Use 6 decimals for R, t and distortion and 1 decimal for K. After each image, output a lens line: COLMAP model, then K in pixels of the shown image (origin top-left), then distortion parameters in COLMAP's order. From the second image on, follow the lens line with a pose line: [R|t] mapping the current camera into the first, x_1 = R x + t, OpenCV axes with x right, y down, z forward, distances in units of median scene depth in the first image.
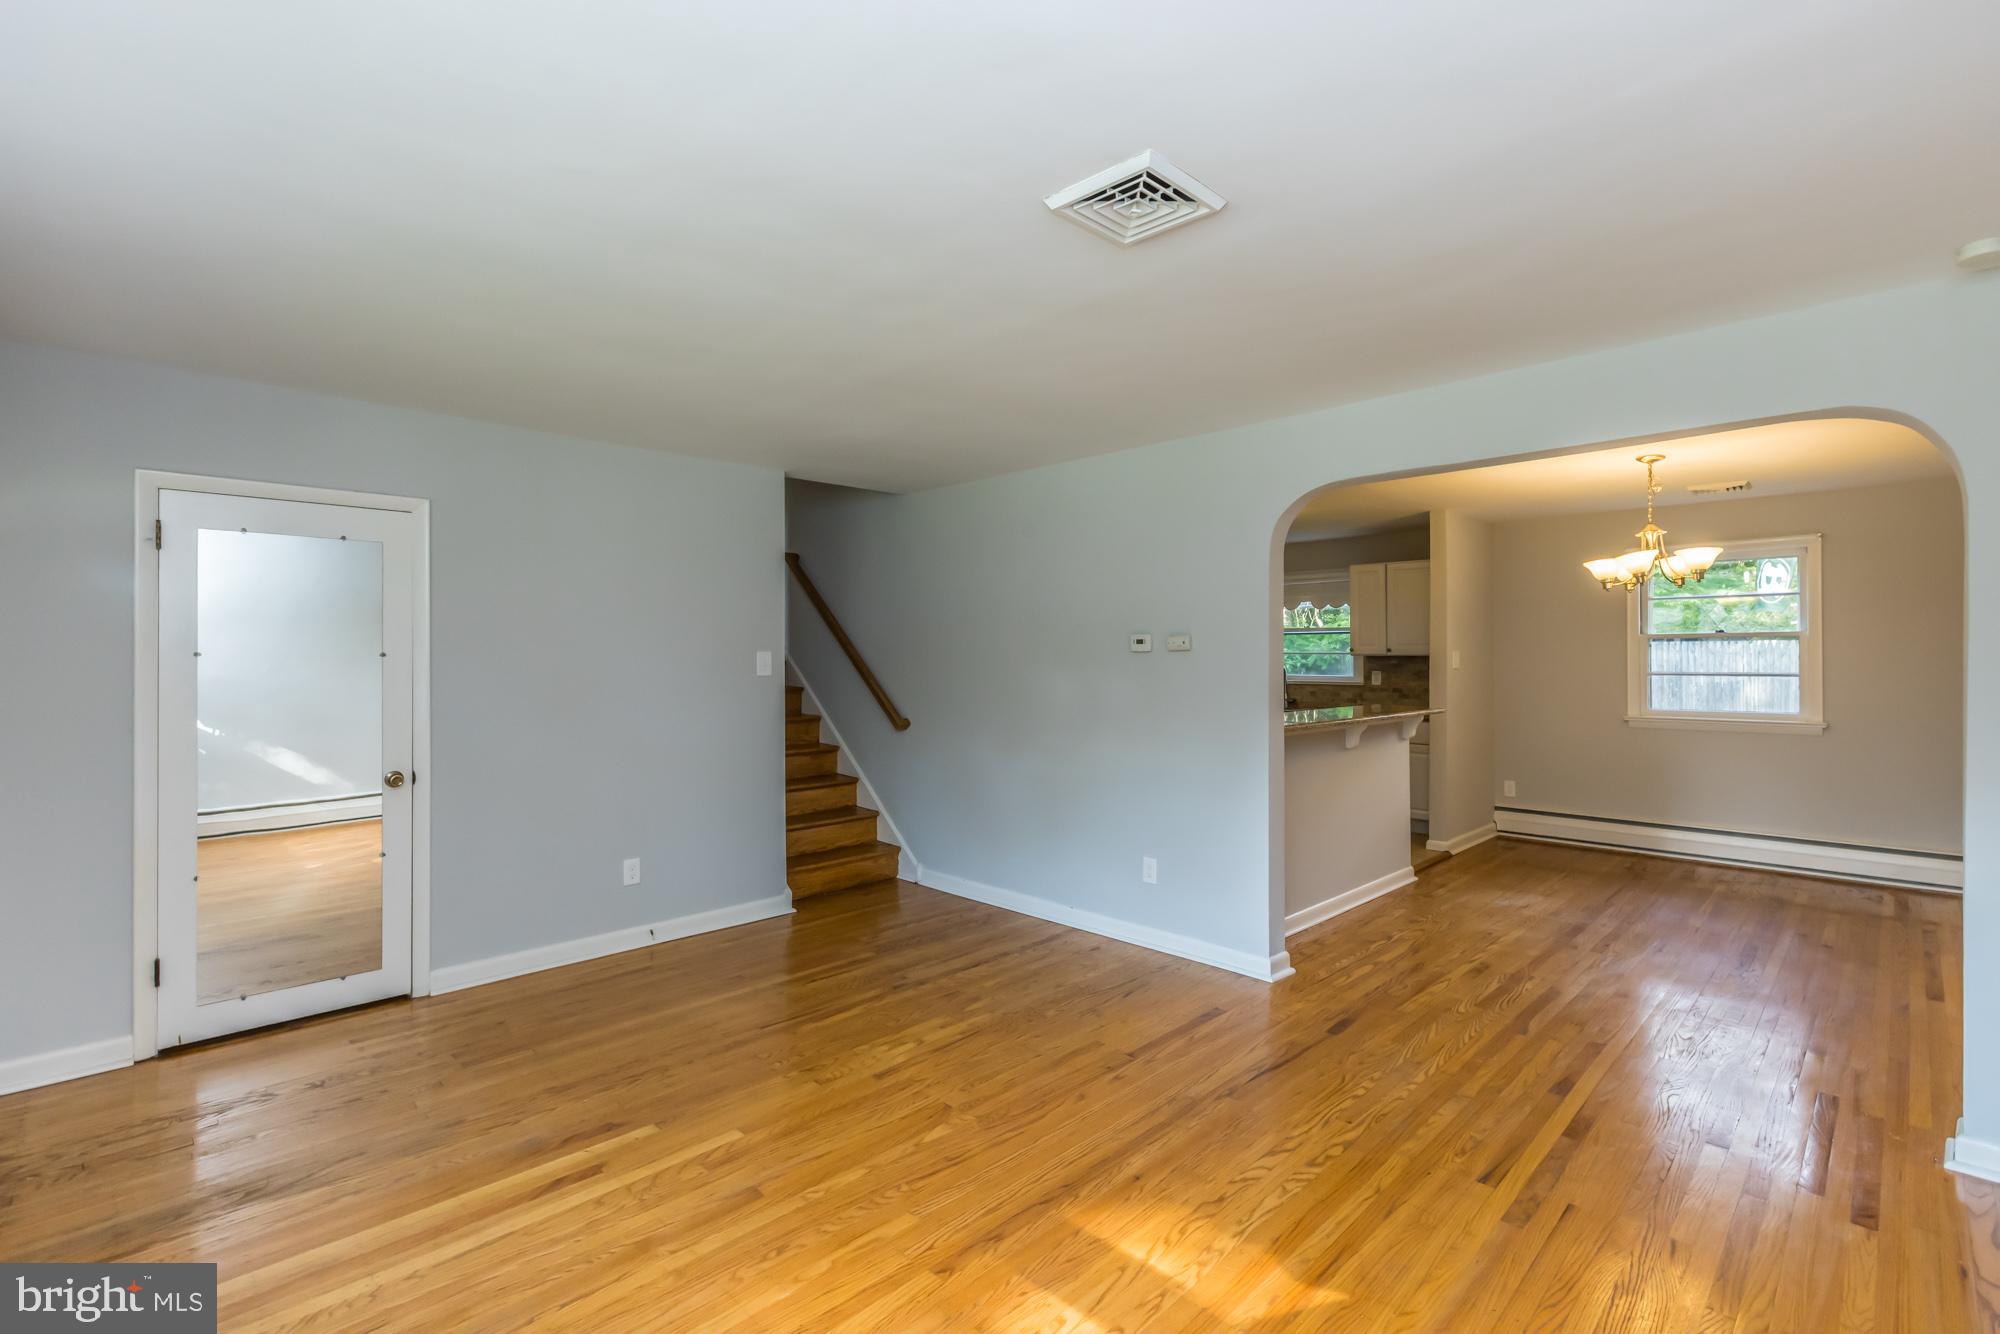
lens RADIAL K [[904.7, 0, 996.0], [0, 904.7, 658.2], [0, 0, 1]] dist [0.004862, 0.000218]
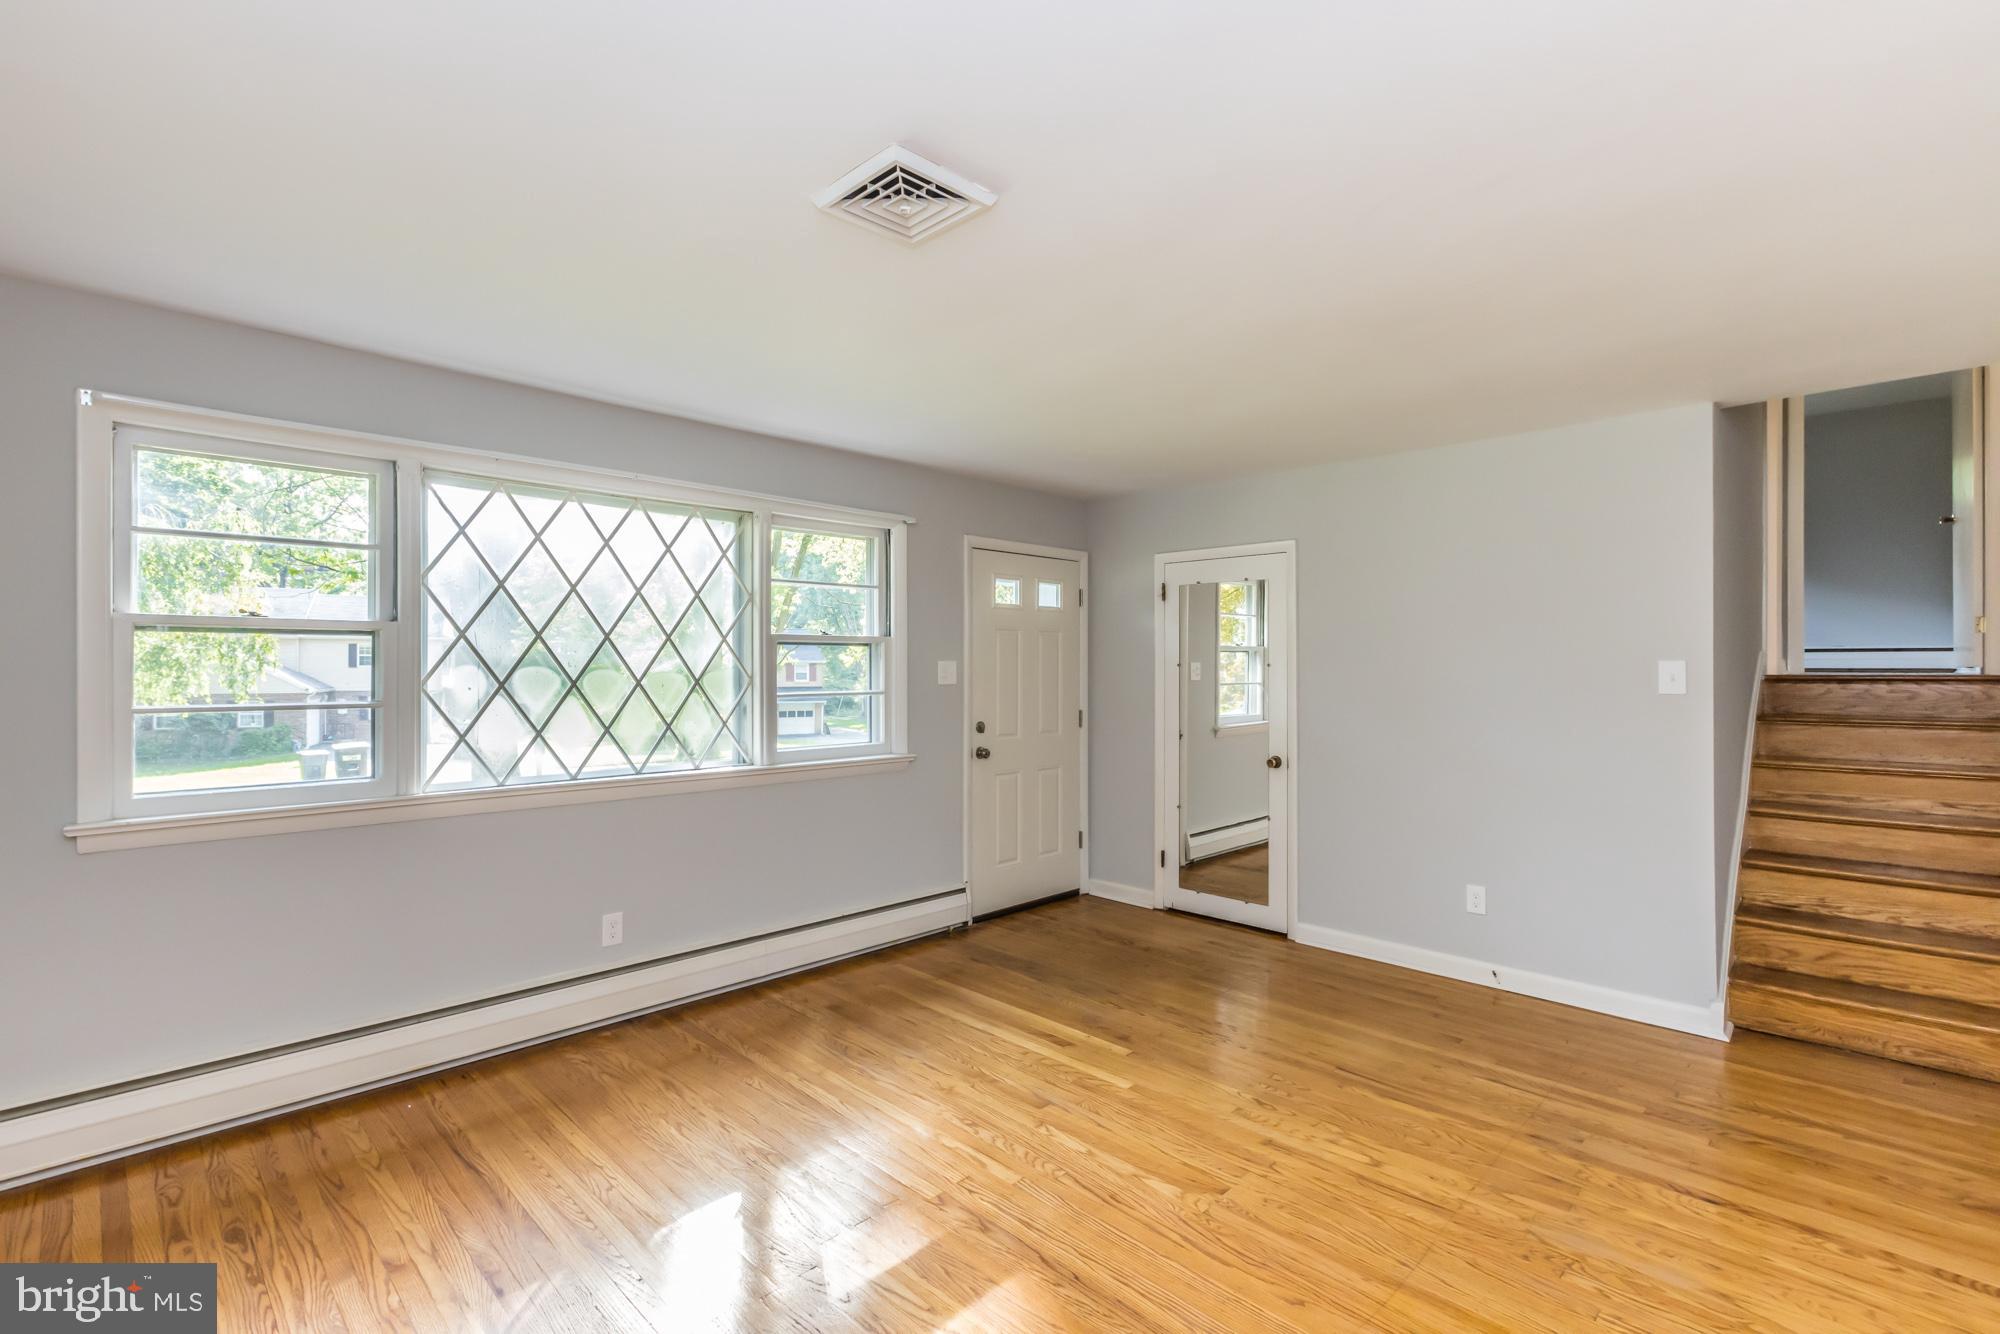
lens RADIAL K [[904.7, 0, 1006.2], [0, 904.7, 666.3], [0, 0, 1]] dist [0.004862, 0.000218]
pose [[0.010884, -0.000277, -0.999941, 0.581514], [-0.003321, 0.999994, -0.000313, -0.001072], [0.999935, 0.003324, 0.010883, 0.567903]]
